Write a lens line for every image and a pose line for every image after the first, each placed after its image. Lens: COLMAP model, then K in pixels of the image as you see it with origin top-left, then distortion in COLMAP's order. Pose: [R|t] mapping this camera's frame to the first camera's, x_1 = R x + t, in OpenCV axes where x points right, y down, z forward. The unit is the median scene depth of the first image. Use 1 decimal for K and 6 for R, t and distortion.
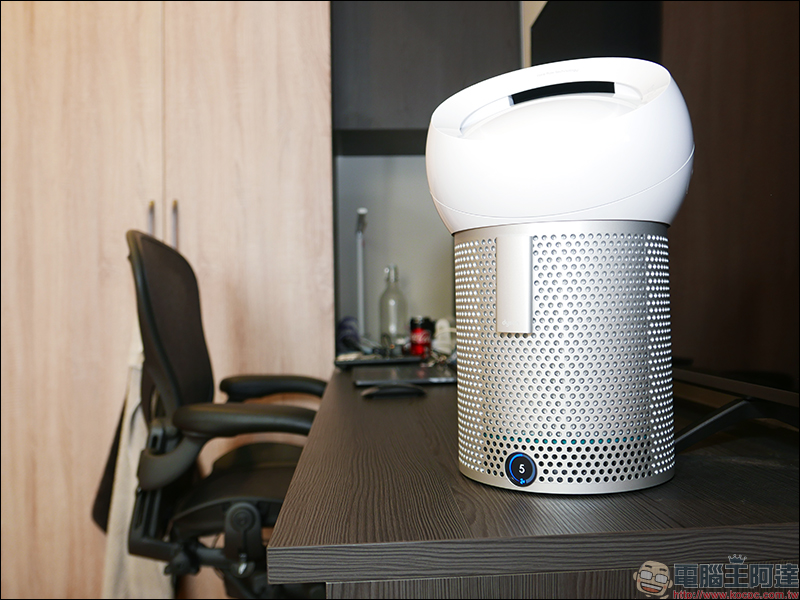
lens RADIAL K [[732.4, 0, 400.0], [0, 732.4, 300.0], [0, 0, 1]] dist [-0.005532, -0.001288]
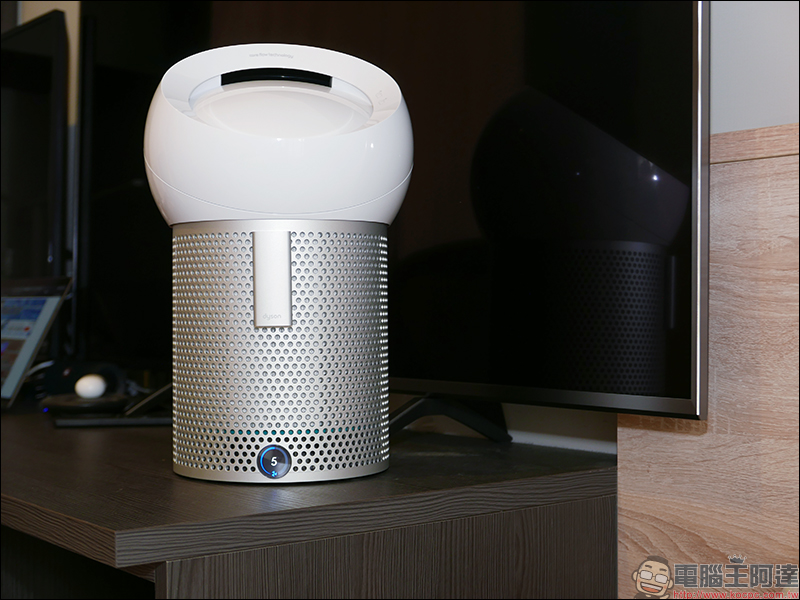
lens RADIAL K [[1288.7, 0, 400.0], [0, 1288.7, 300.0], [0, 0, 1]] dist [-0.022243, -0.000829]
pose [[0.824149, 0.017164, 0.566113, -0.711074], [-0.018136, 0.999828, -0.003912, 0.011658], [-0.566082, -0.007043, 0.824319, -0.570780]]
